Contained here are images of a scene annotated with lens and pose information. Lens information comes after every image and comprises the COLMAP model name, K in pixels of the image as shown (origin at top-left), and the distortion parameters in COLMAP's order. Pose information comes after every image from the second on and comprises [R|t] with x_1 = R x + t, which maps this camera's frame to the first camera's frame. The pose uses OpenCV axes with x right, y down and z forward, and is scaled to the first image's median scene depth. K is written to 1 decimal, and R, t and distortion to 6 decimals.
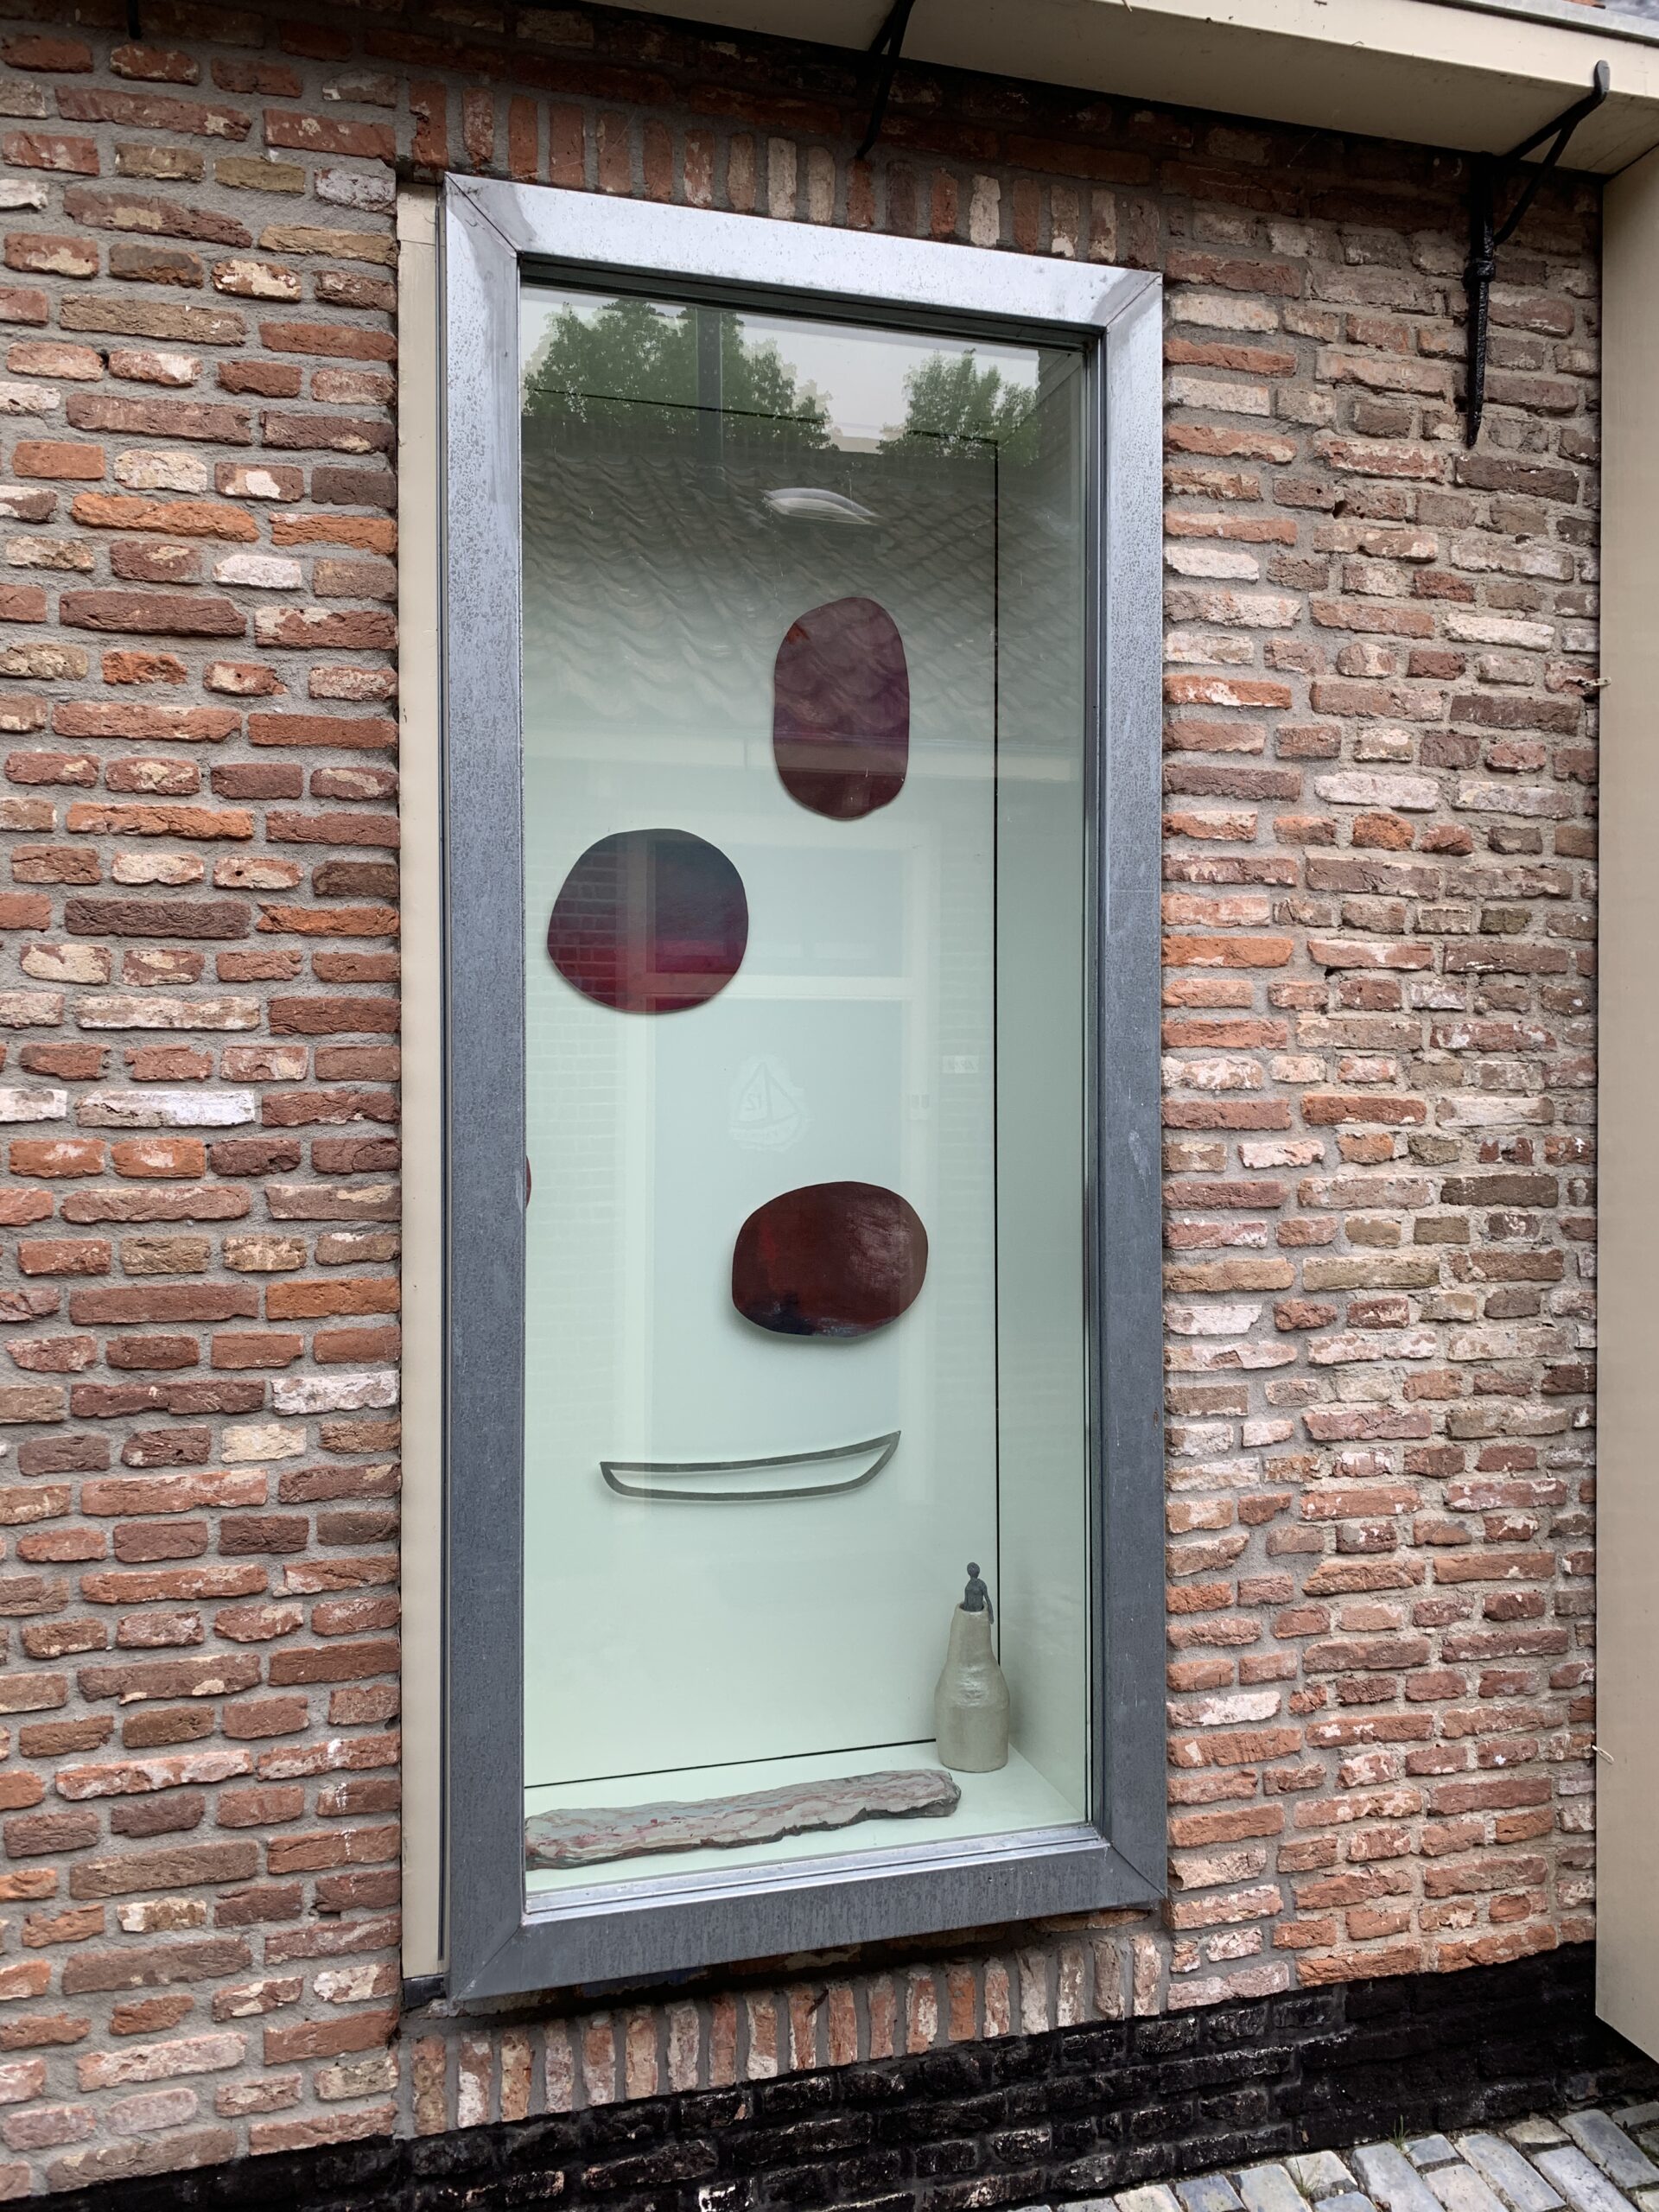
lens RADIAL K [[1665.9, 0, 829.0], [0, 1665.9, 1094.4], [0, 0, 1]] dist [0.010635, 0.001364]
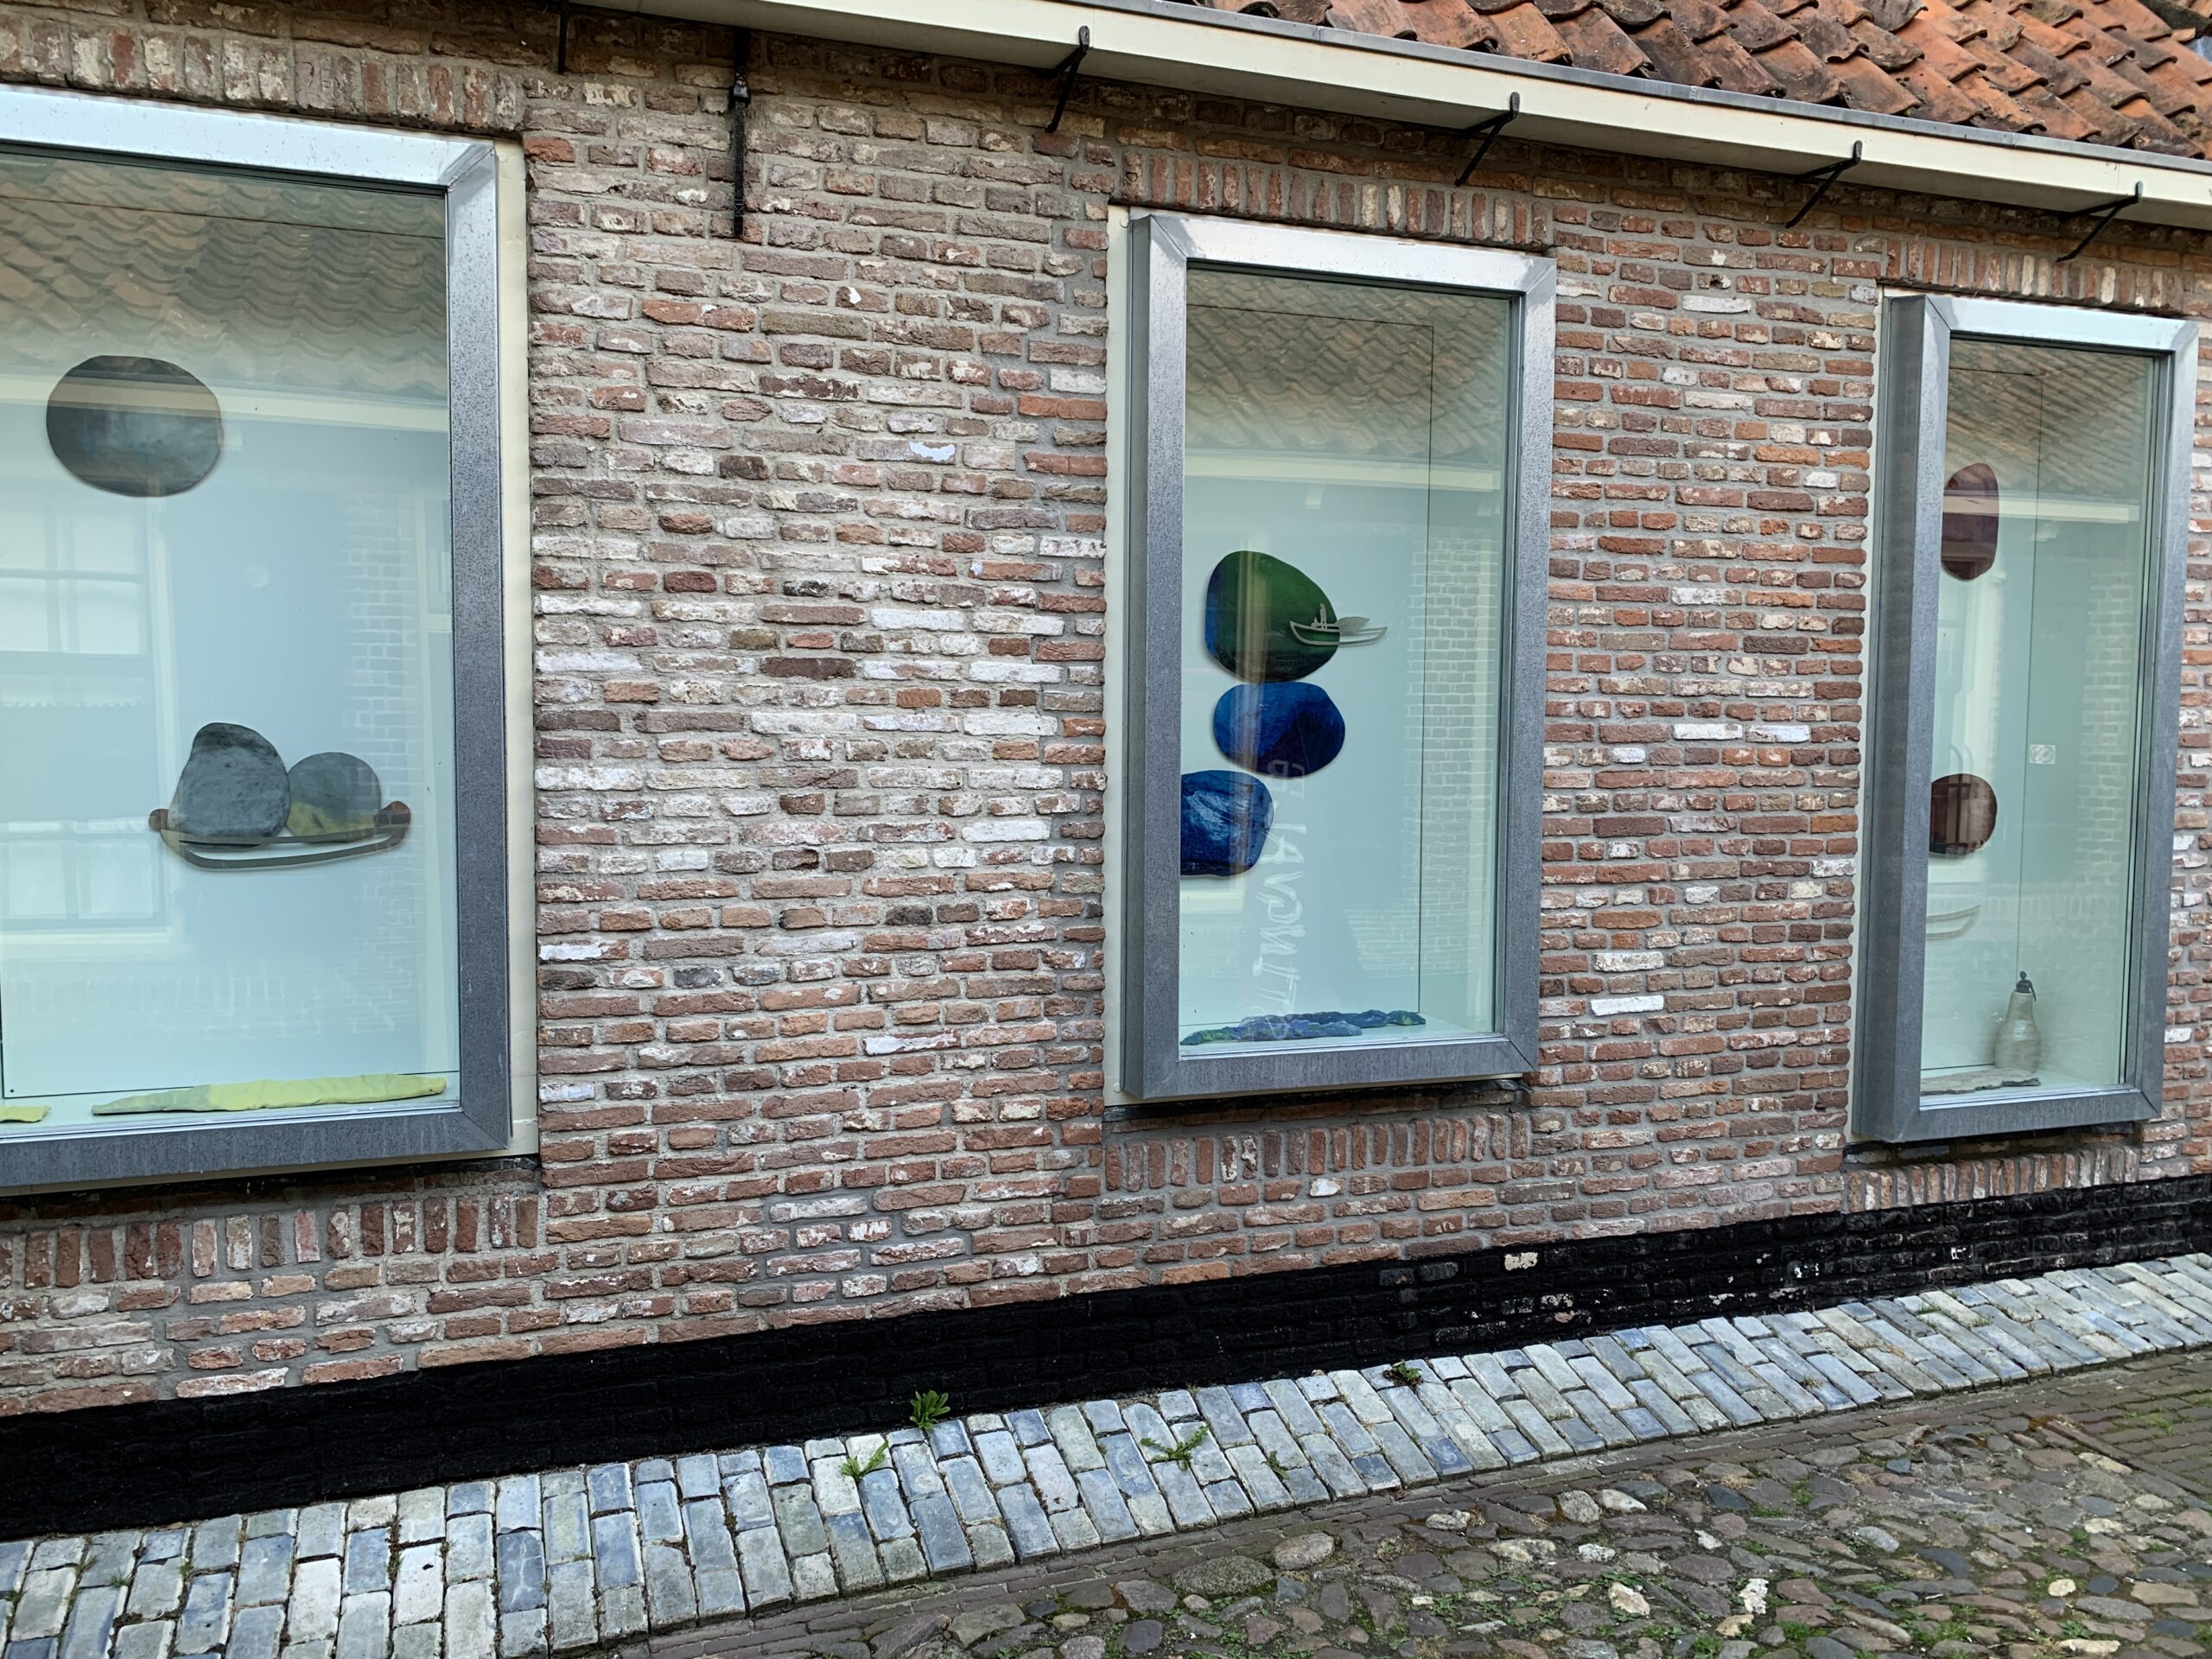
lens RADIAL K [[1665.9, 0, 1106.7], [0, 1665.9, 836.4], [0, 0, 1]] dist [0.010635, 0.001364]
pose [[0.998282, 0.001249, 0.058572, -1.360790], [-0.005034, 0.997904, 0.064513, 0.006171], [-0.058369, -0.064697, 0.996196, -1.078883]]
